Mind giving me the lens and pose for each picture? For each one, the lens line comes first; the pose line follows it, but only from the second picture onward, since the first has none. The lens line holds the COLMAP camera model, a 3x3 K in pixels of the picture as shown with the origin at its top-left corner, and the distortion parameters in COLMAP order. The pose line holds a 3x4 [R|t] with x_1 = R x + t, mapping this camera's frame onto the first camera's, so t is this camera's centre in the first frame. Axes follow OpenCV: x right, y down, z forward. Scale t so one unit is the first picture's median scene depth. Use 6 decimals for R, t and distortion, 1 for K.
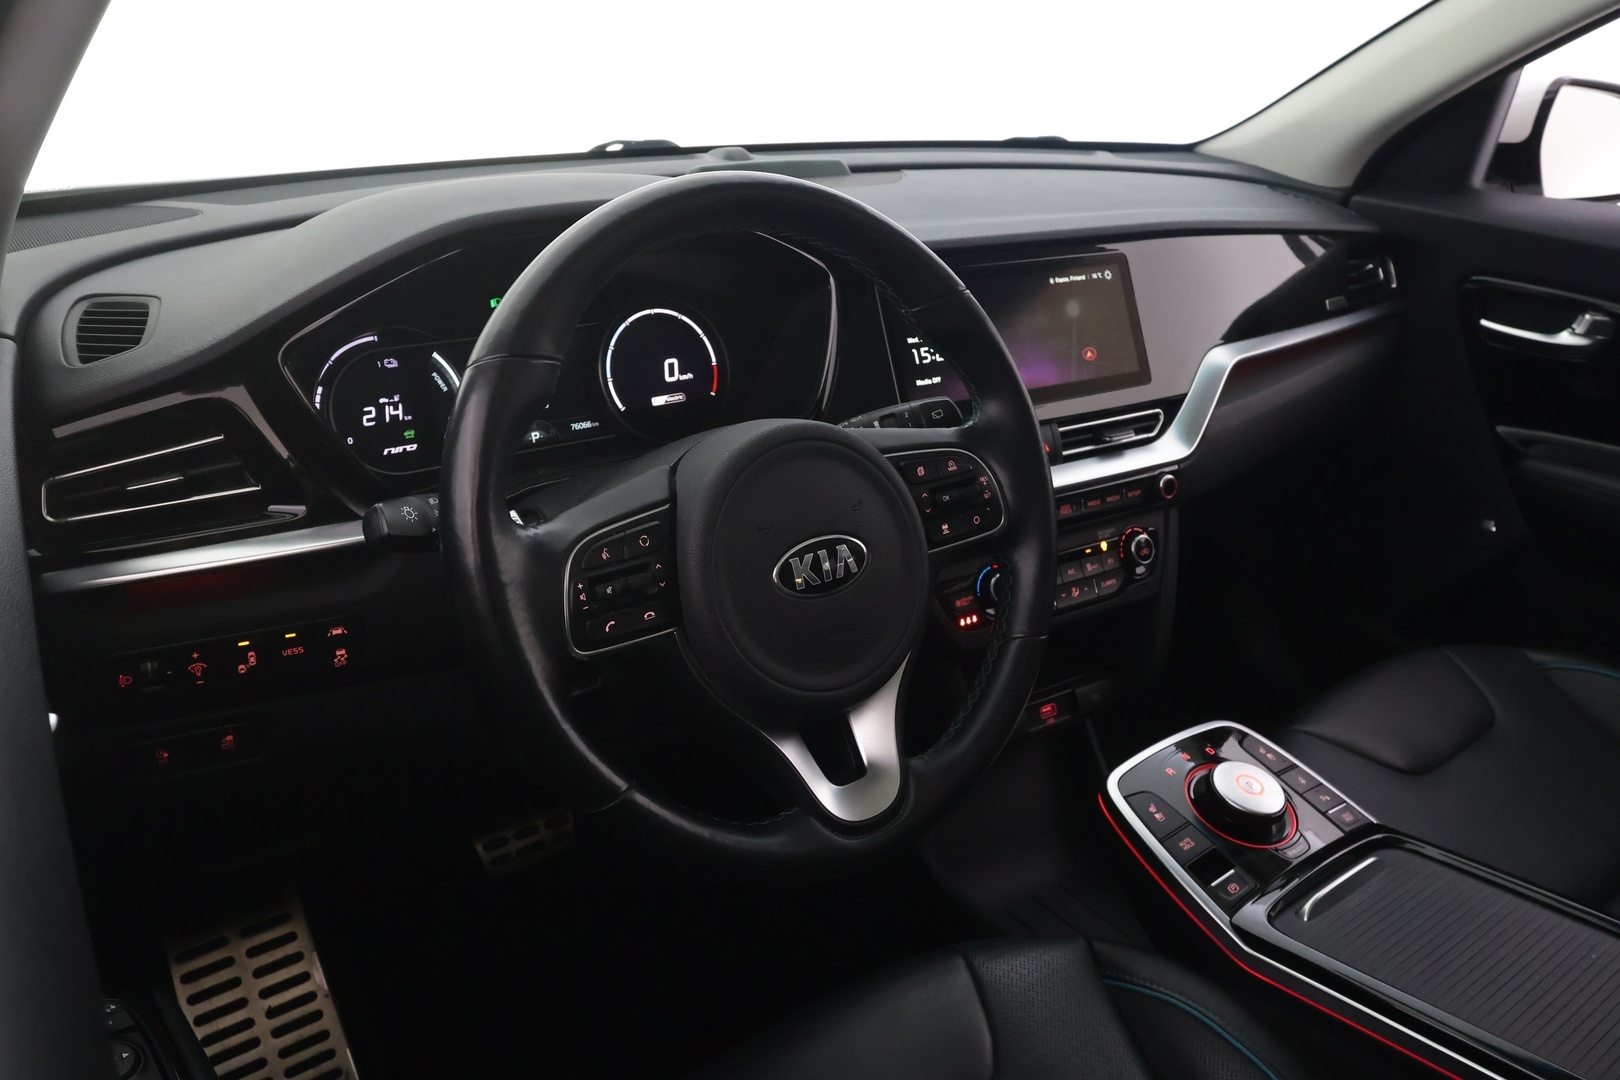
lens RADIAL K [[1238.0, 0, 810.0], [0, 1238.0, 540.0], [0, 0, 1]] dist [-0.002881, 0.006006]
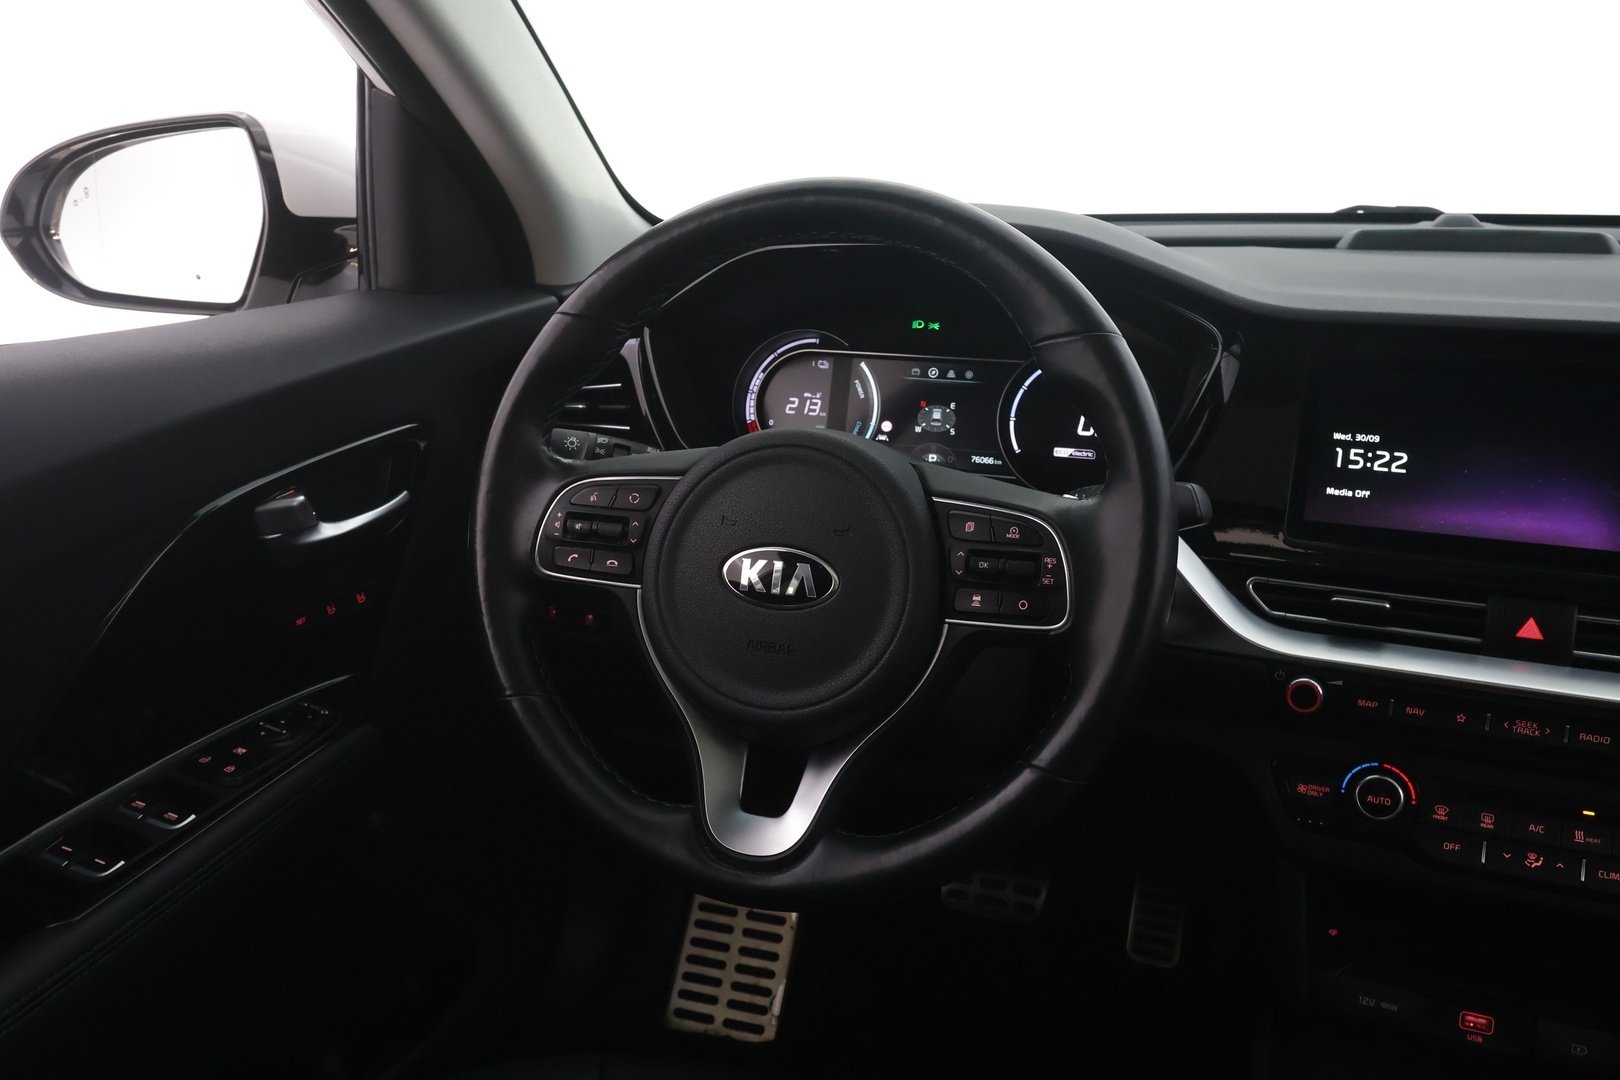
lens RADIAL K [[1269.1, 0, 807.8], [0, 1269.1, 542.5], [0, 0, 1]] dist [-0.002238, 0.003460]
pose [[0.558676, 0.226779, -0.797780, 0.487293], [-0.298316, 0.952462, 0.061843, -0.044250], [0.773879, 0.203440, 0.599769, 0.260681]]
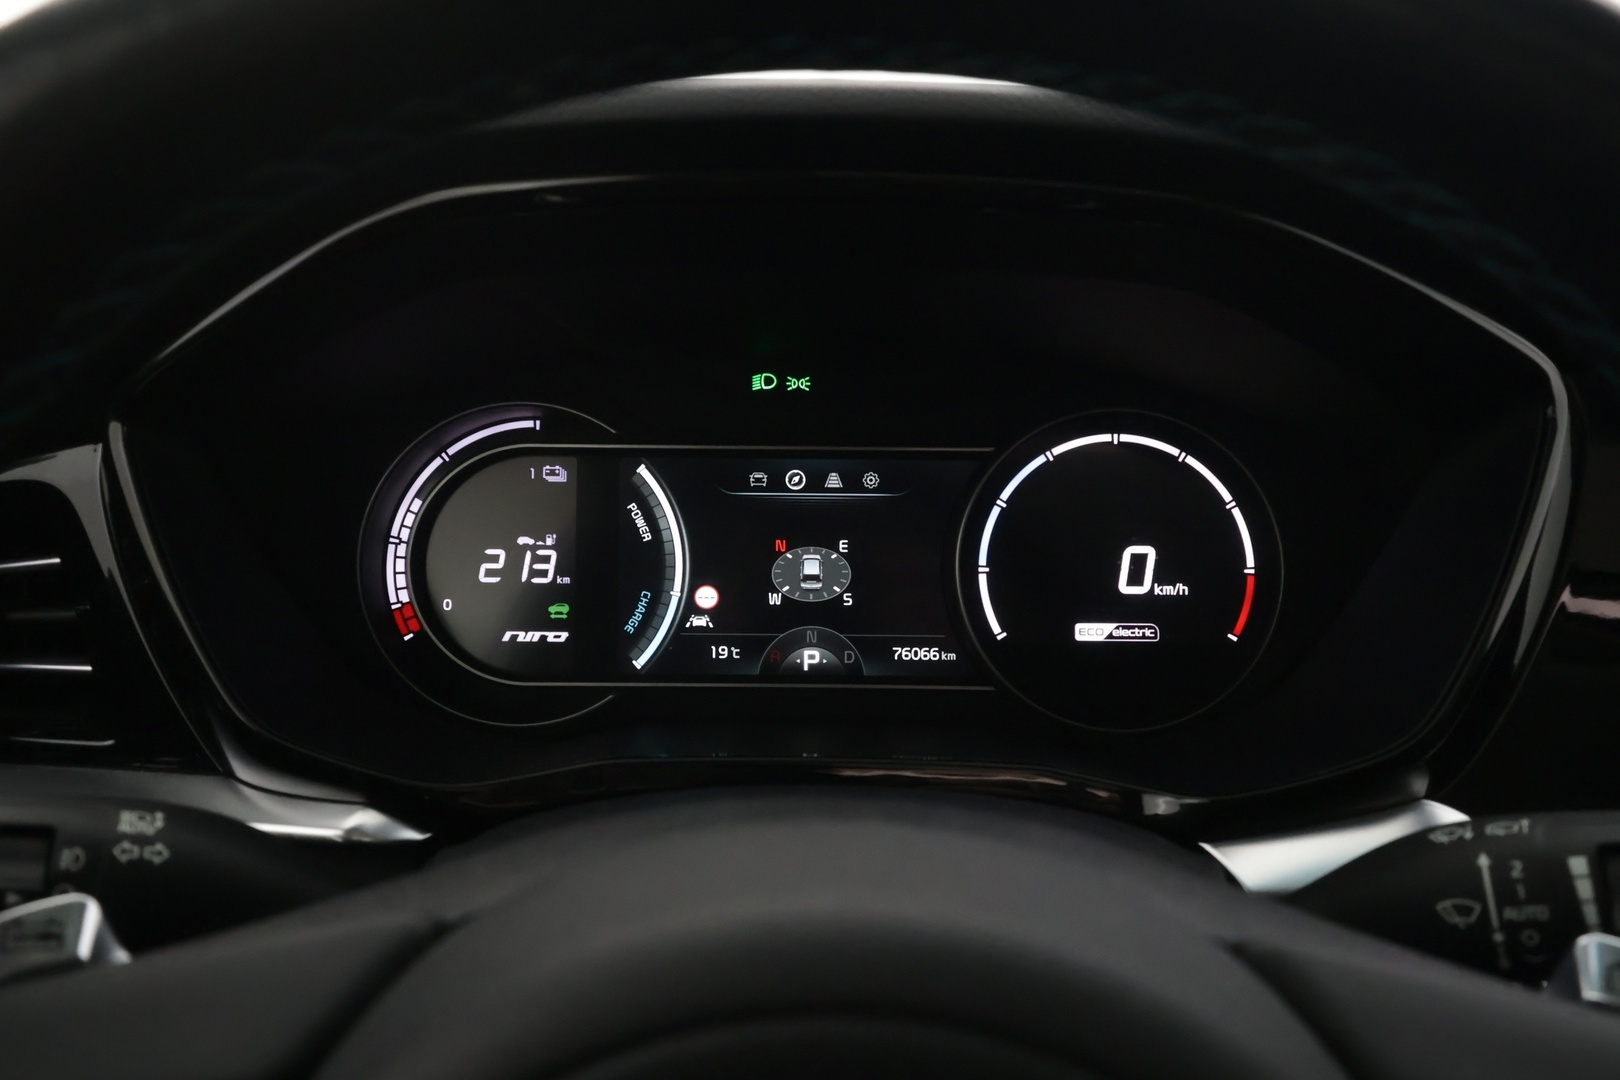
lens RADIAL K [[1272.6, 0, 810.0], [0, 1272.6, 540.0], [0, 0, 1]] dist [0.003768, 0.002727]
pose [[0.796255, 0.143302, -0.587743, 0.057354], [-0.215659, 0.974949, -0.054459, -0.086846], [0.565215, 0.170116, 0.807213, 0.498321]]
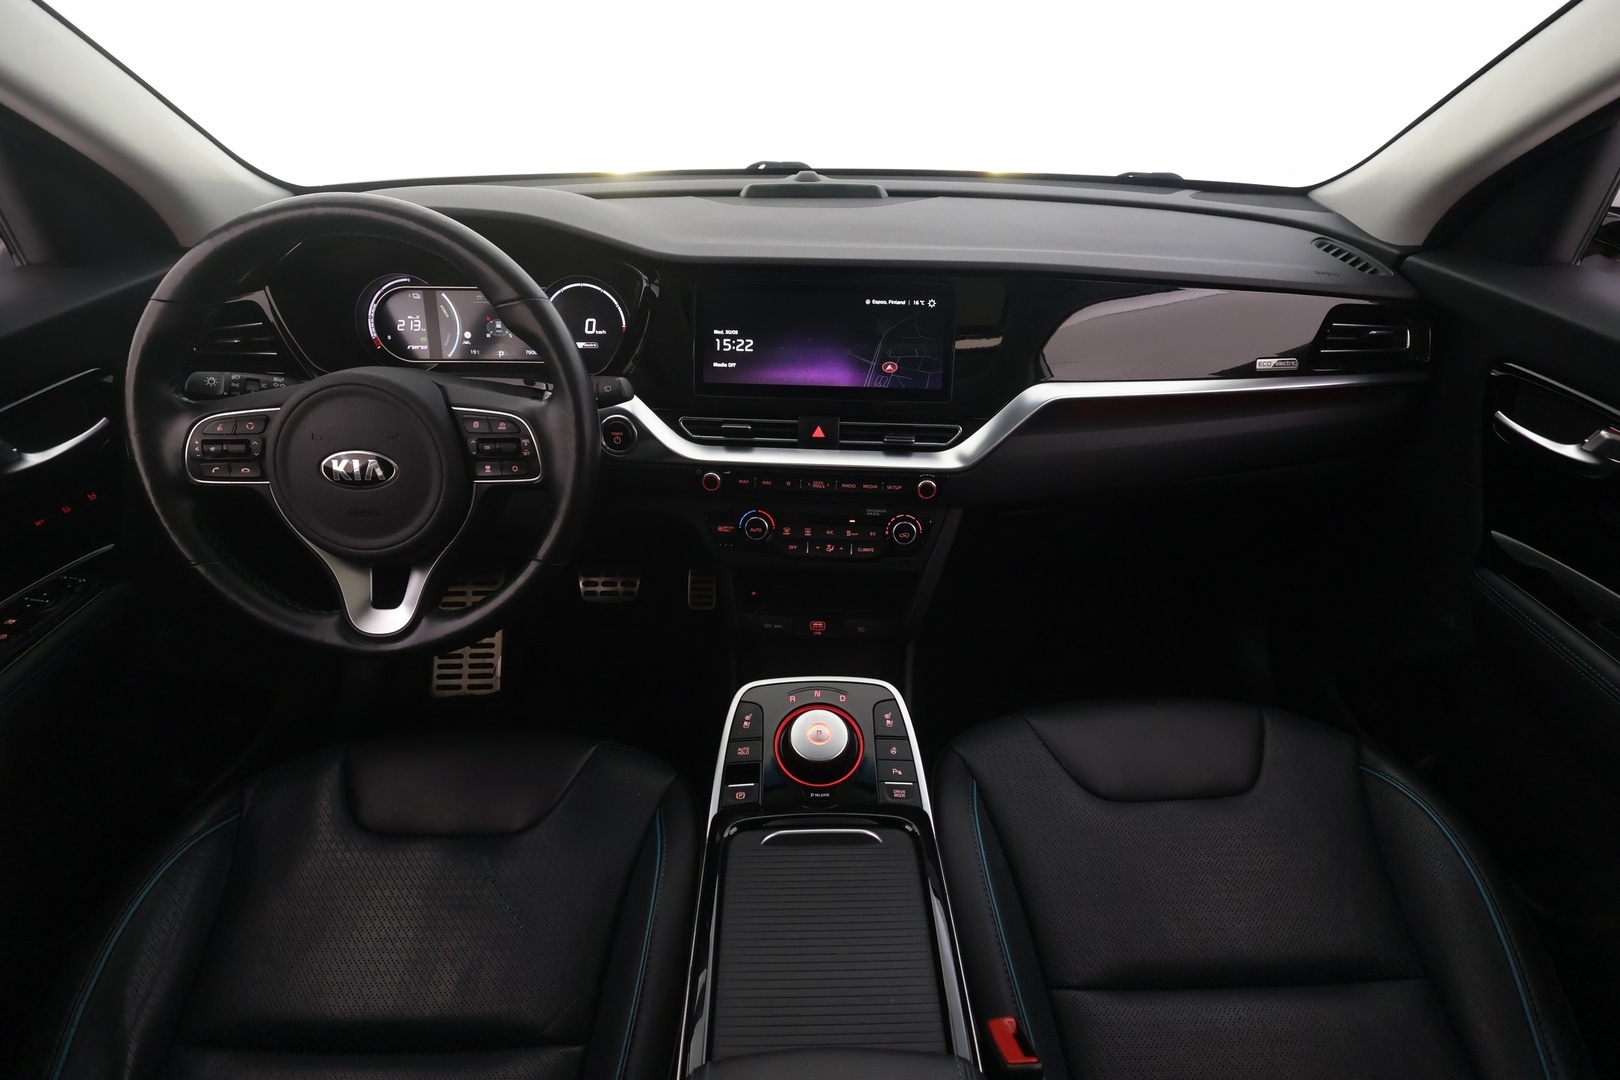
lens RADIAL K [[747.9, 0, 811.7], [0, 747.9, 542.4], [0, 0, 1]] dist [-0.001304, 0.001339]
pose [[0.806781, 0.304668, -0.506243, 0.585096], [-0.213806, 0.949278, 0.230562, -0.138672], [0.550810, -0.077775, 0.830999, 0.327126]]
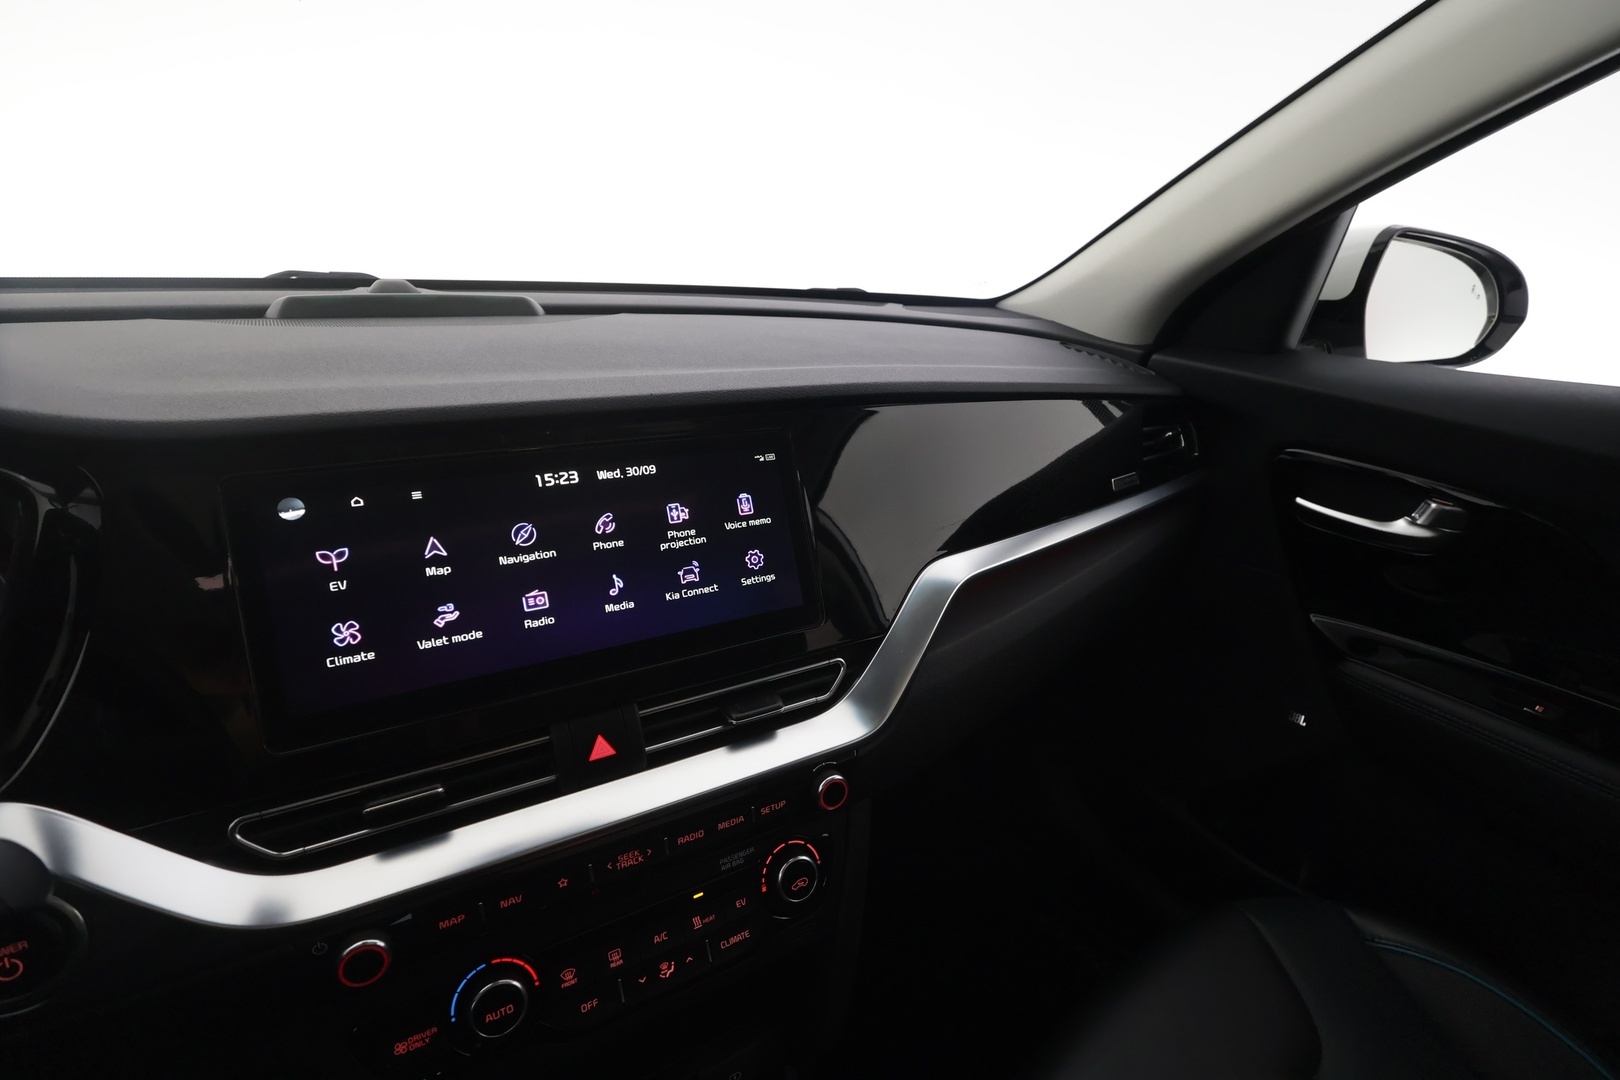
lens RADIAL K [[747.9, 0, 811.7], [0, 747.9, 542.4], [0, 0, 1]] dist [-0.001304, 0.001339]
pose [[0.998964, 0.030506, -0.033781, 0.287993], [-0.031173, 0.999326, -0.019401, -0.165536], [0.033167, 0.020434, 0.999241, 0.607753]]
